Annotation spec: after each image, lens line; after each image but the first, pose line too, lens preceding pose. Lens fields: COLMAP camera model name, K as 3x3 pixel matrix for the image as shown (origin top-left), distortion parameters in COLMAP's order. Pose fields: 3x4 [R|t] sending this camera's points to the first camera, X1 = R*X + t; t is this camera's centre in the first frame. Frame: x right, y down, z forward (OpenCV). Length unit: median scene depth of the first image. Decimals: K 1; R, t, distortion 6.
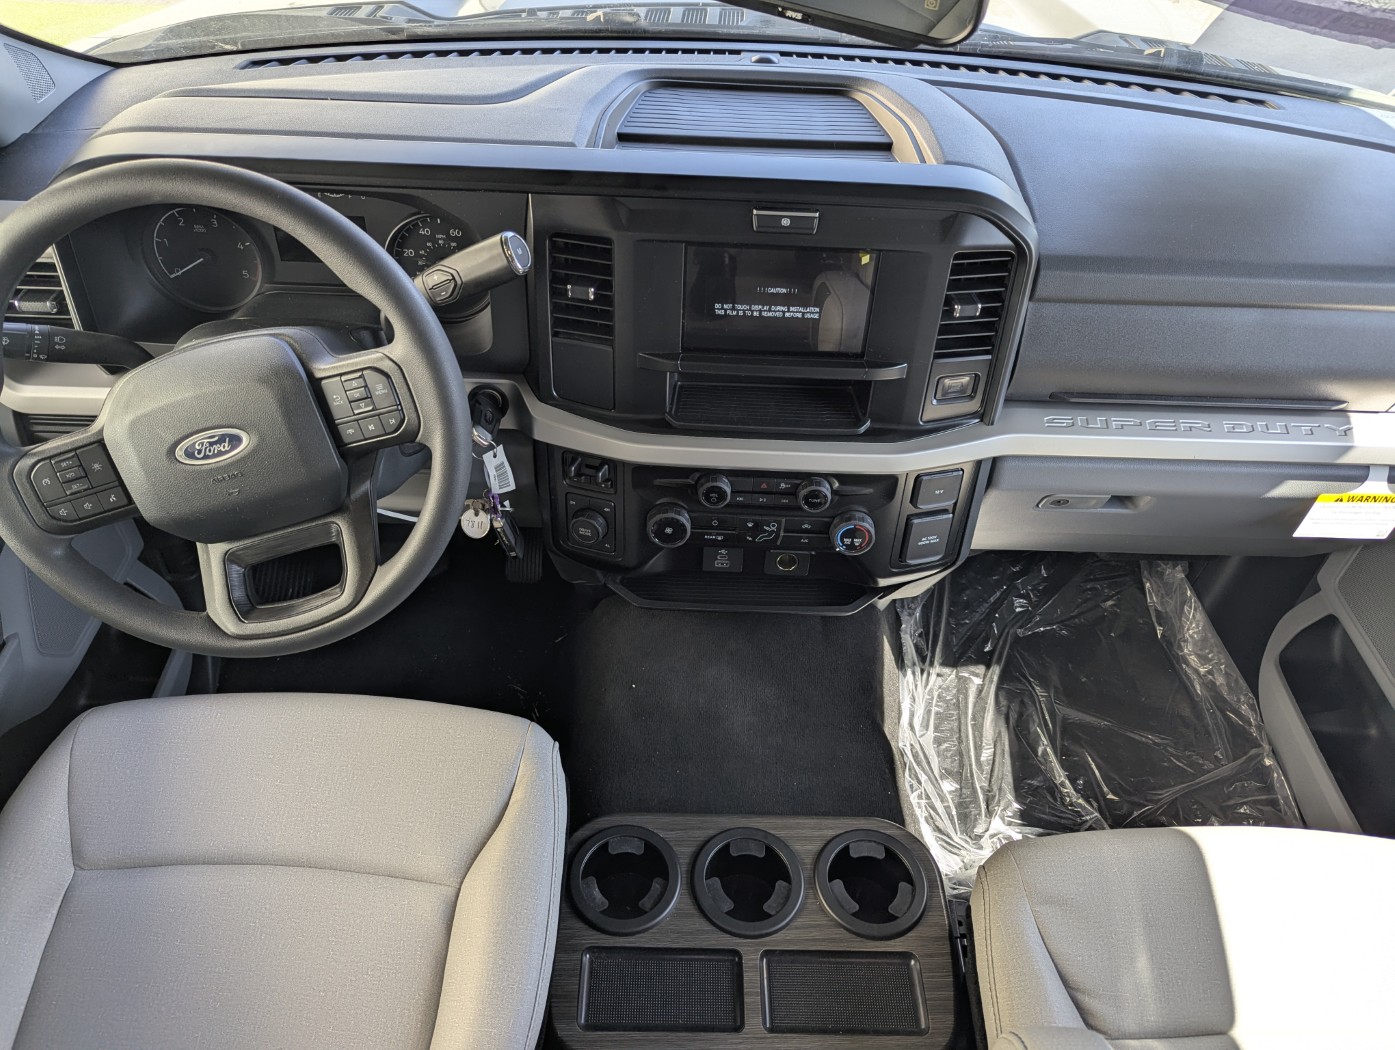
lens RADIAL K [[992.8, 0, 690.5], [0, 992.8, 507.3], [0, 0, 1]] dist [0.042147, -0.032919]
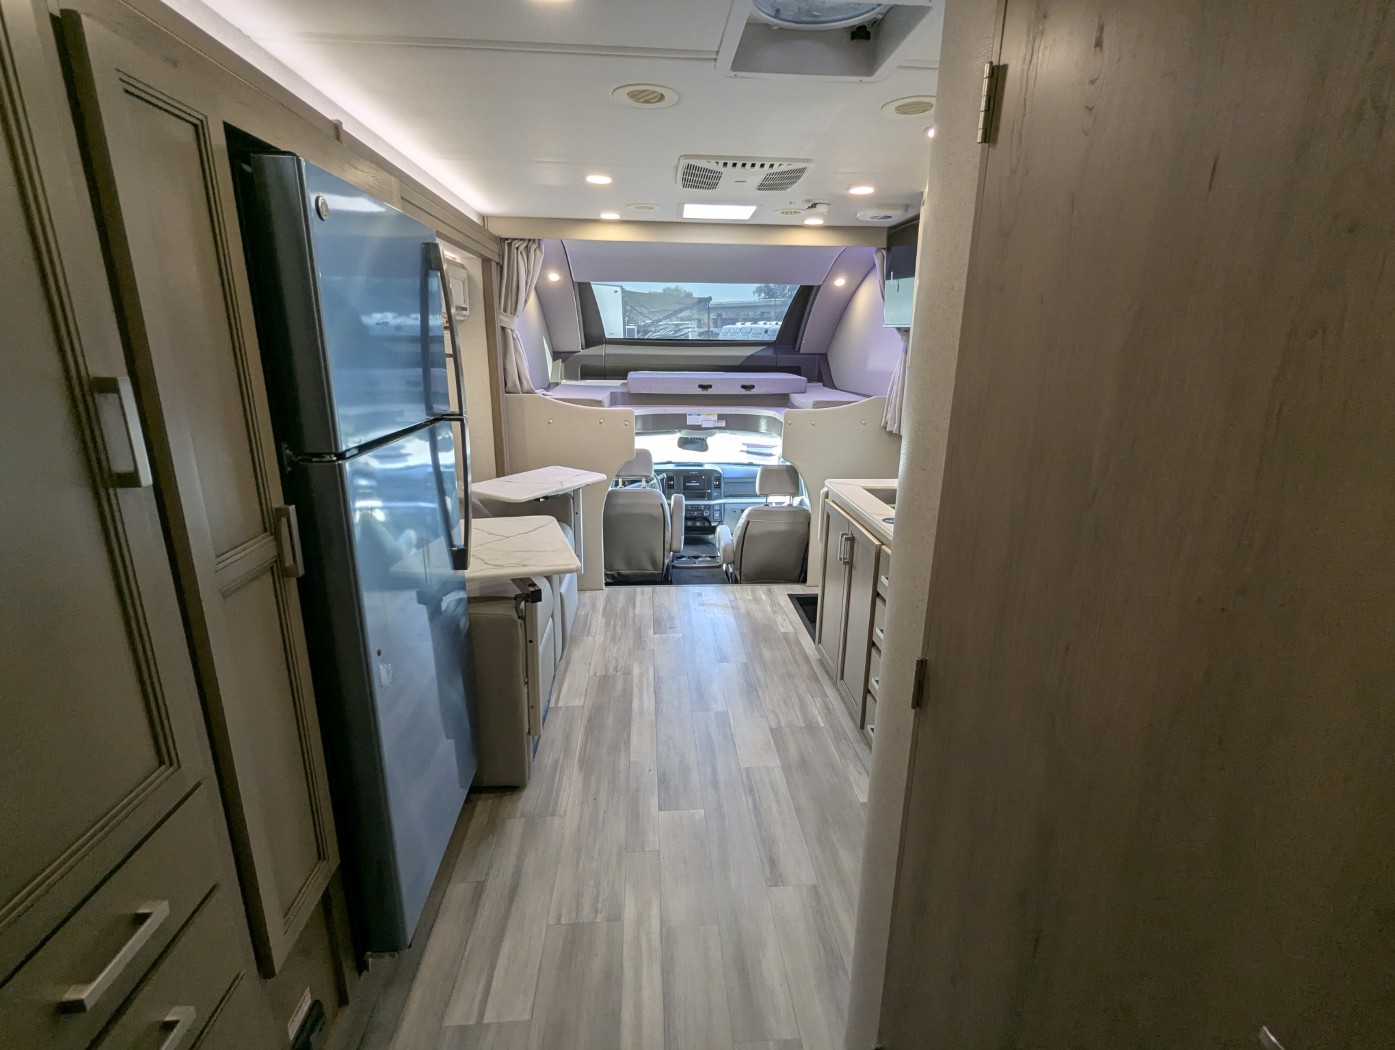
lens RADIAL K [[663.7, 0, 697.7], [0, 663.7, 524.2], [0, 0, 1]] dist [-0.005064, 0.002893]
pose [[0.996641, -0.043714, 0.069247, -0.261984], [0.070655, 0.886510, -0.457282, 2.469099], [-0.041398, 0.460639, 0.886621, -3.530461]]
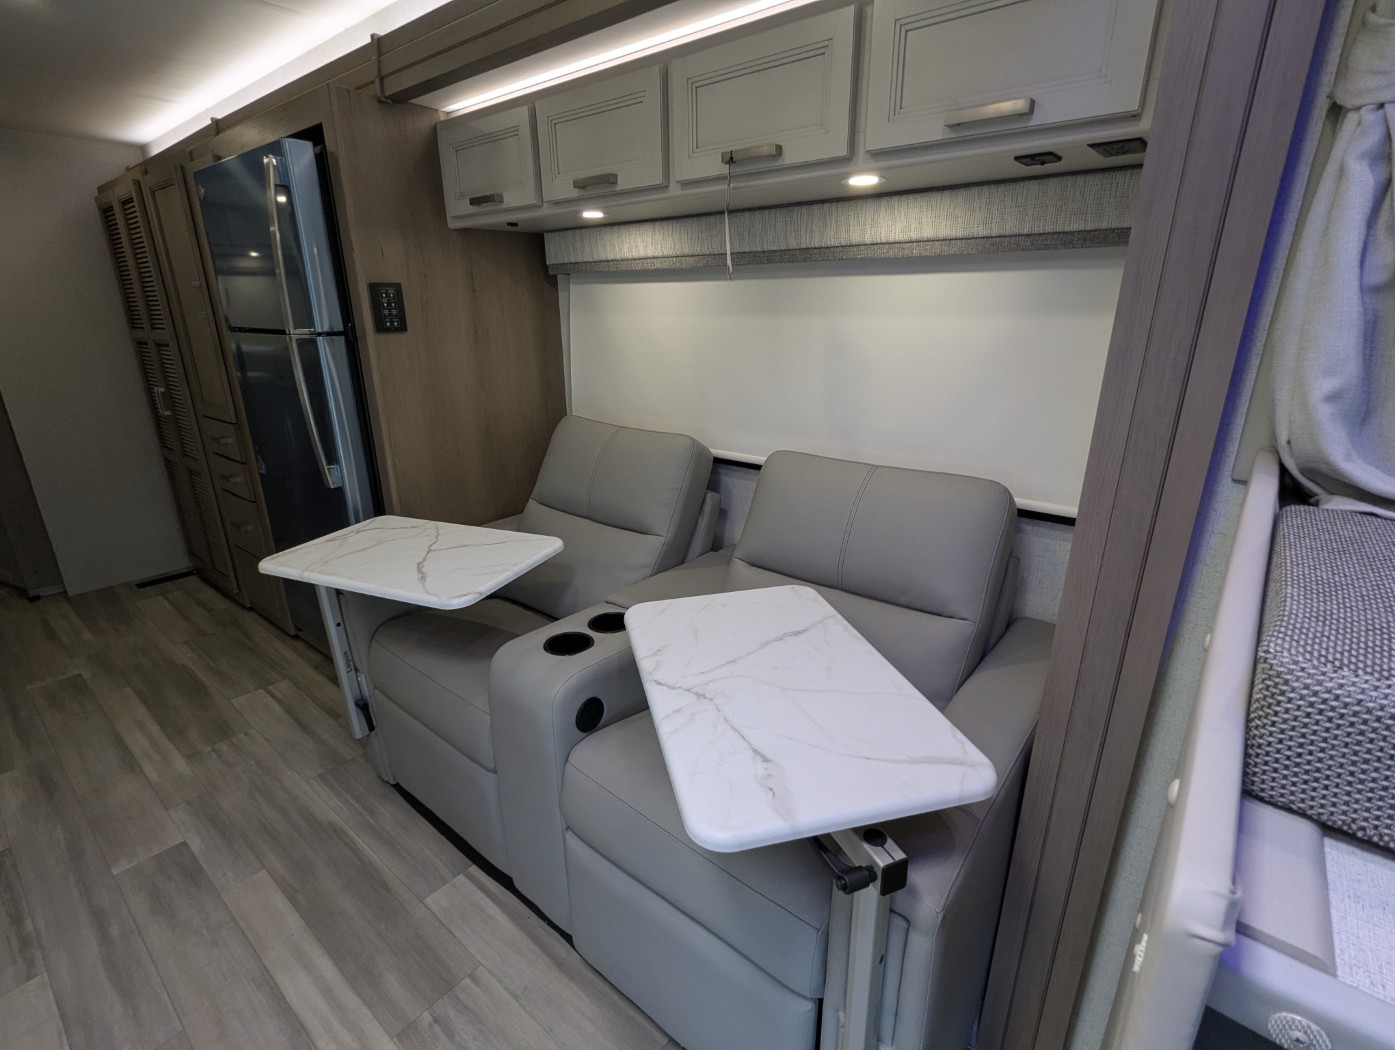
lens RADIAL K [[663.7, 0, 699.8], [0, 663.7, 528.3], [0, 0, 1]] dist [-0.005064, 0.002893]
pose [[-0.633744, 0.213952, -0.743366, -0.010596], [-0.541165, 0.564038, 0.623700, -0.065392], [0.552729, 0.797550, -0.241673, -0.595043]]
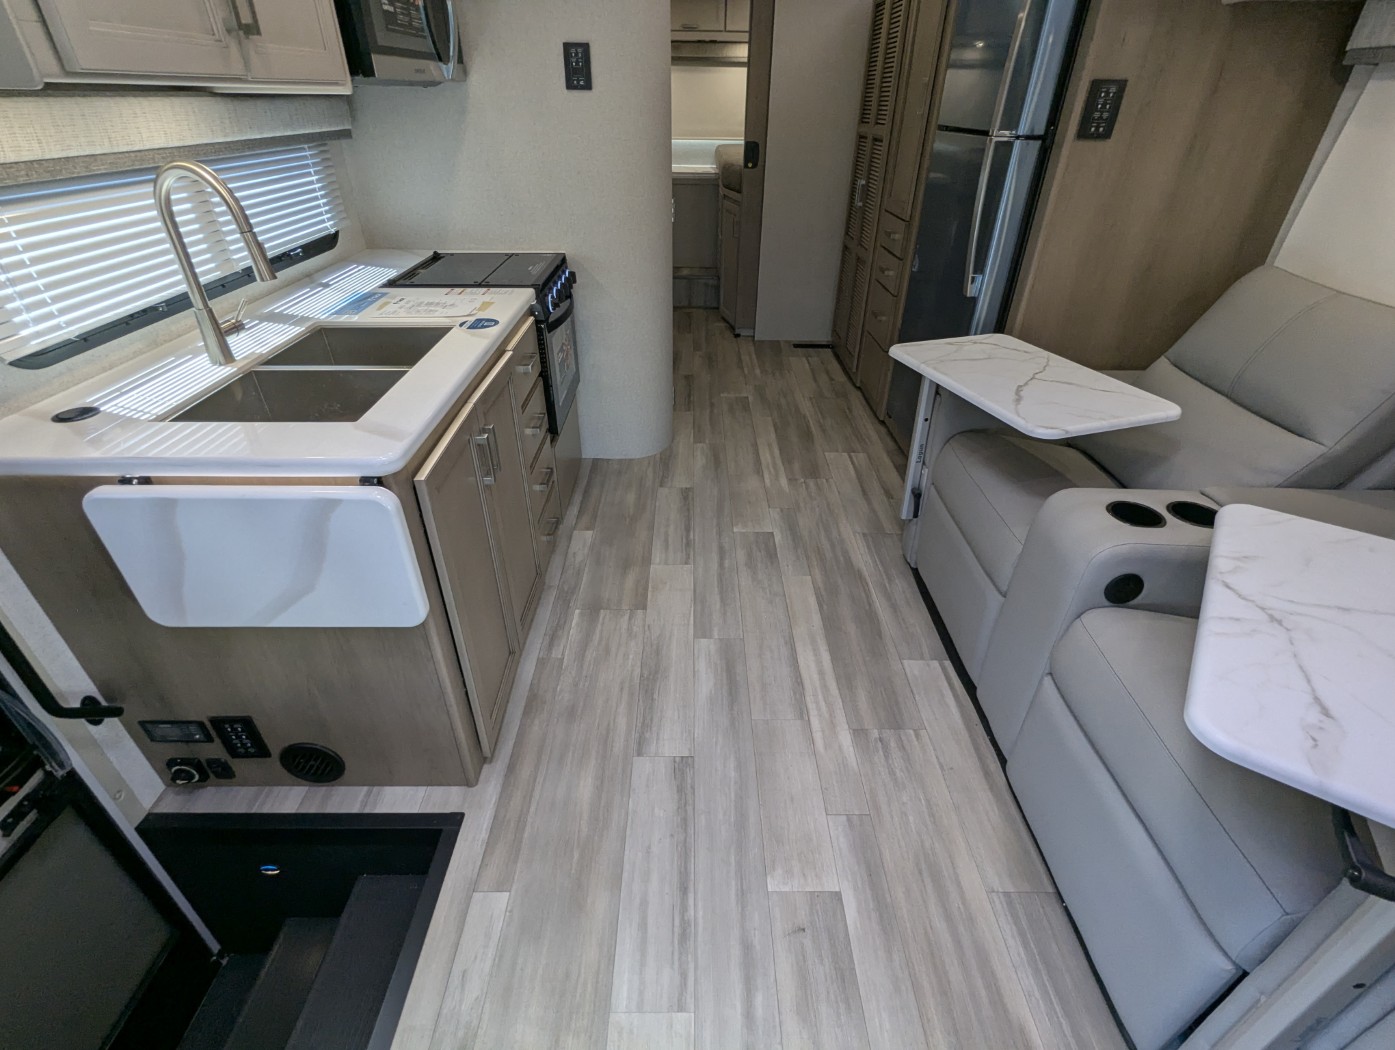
lens RADIAL K [[663.7, 0, 693.8], [0, 663.7, 528.9], [0, 0, 1]] dist [-0.005064, 0.002893]
pose [[-0.998888, -0.037090, -0.029098, 0.095636], [-0.037234, 0.242180, 0.969517, -0.147312], [-0.028912, 0.969522, -0.243292, -0.515420]]
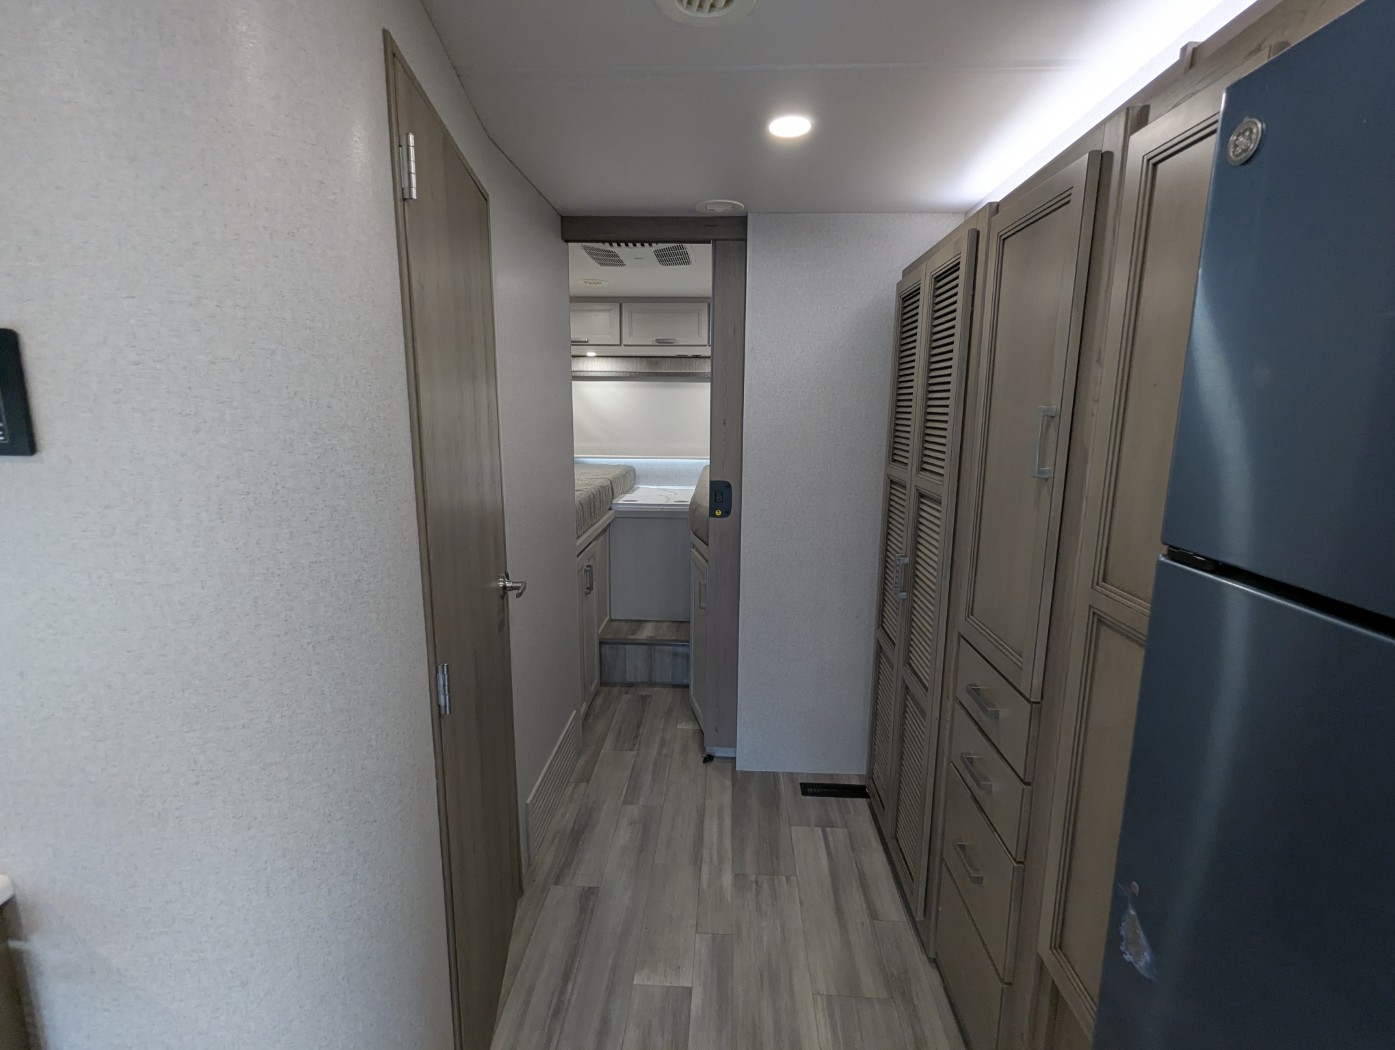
lens RADIAL K [[663.7, 0, 701.2], [0, 663.7, 525.9], [0, 0, 1]] dist [-0.005064, 0.002893]
pose [[-0.998053, -0.052742, 0.033296, -0.263517], [-0.004682, 0.595667, 0.803218, 1.048988], [-0.062196, 0.801498, -0.594755, -1.925320]]
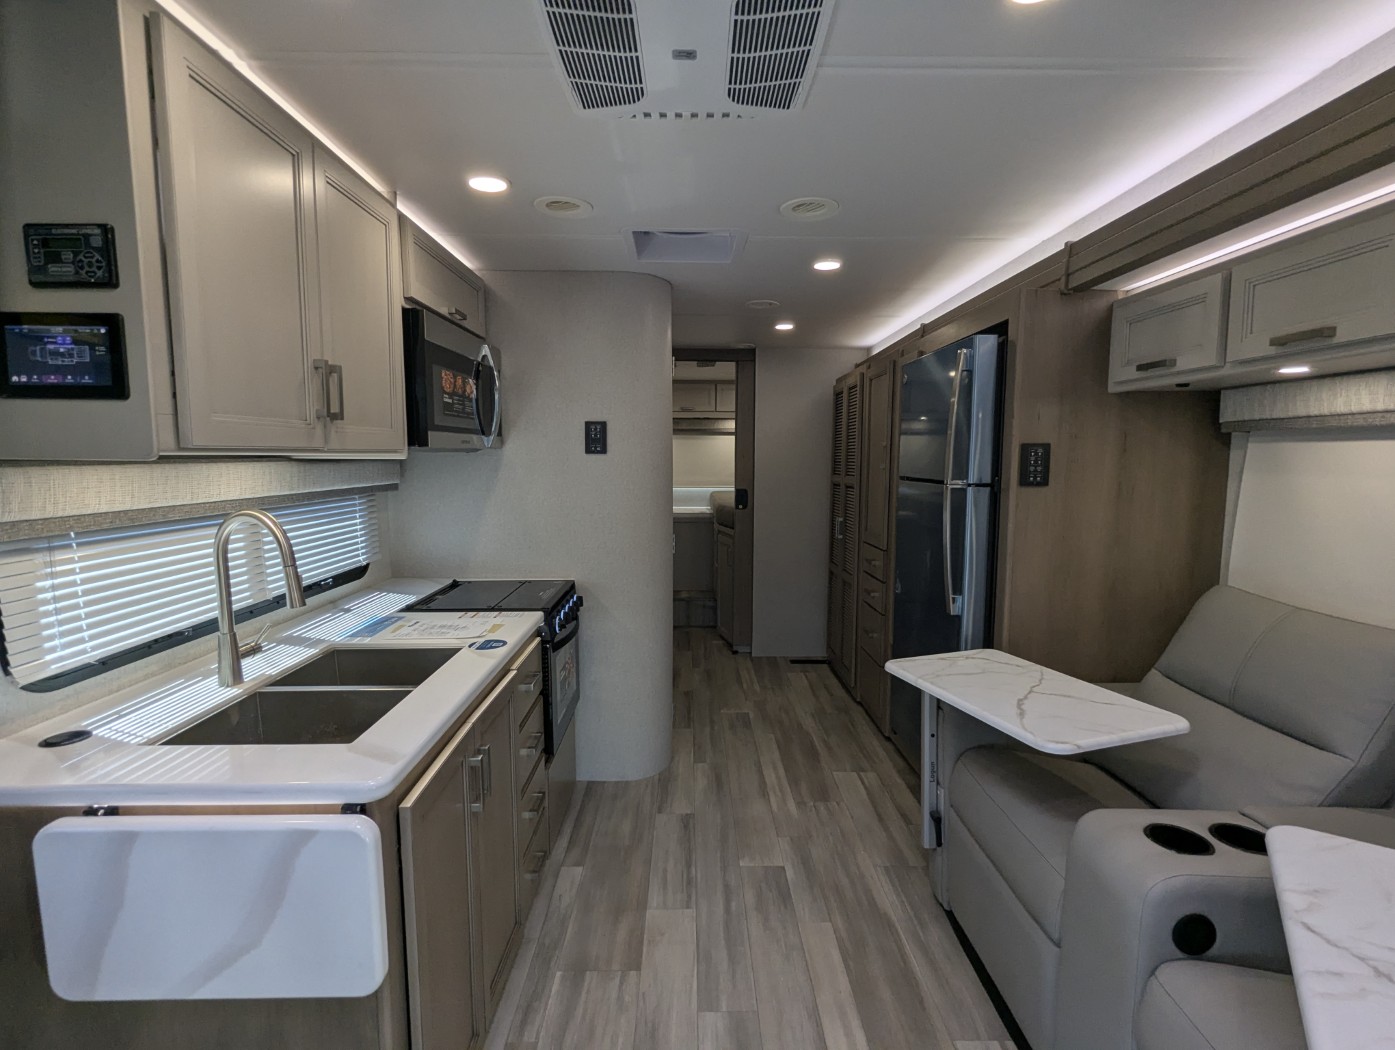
lens RADIAL K [[663.7, 0, 694.1], [0, 663.7, 526.5], [0, 0, 1]] dist [-0.005064, 0.002893]
pose [[-0.999197, -0.037501, -0.014128, 0.102697], [-0.035281, 0.656006, 0.753930, -0.165402], [-0.019005, 0.753823, -0.656802, -0.508877]]
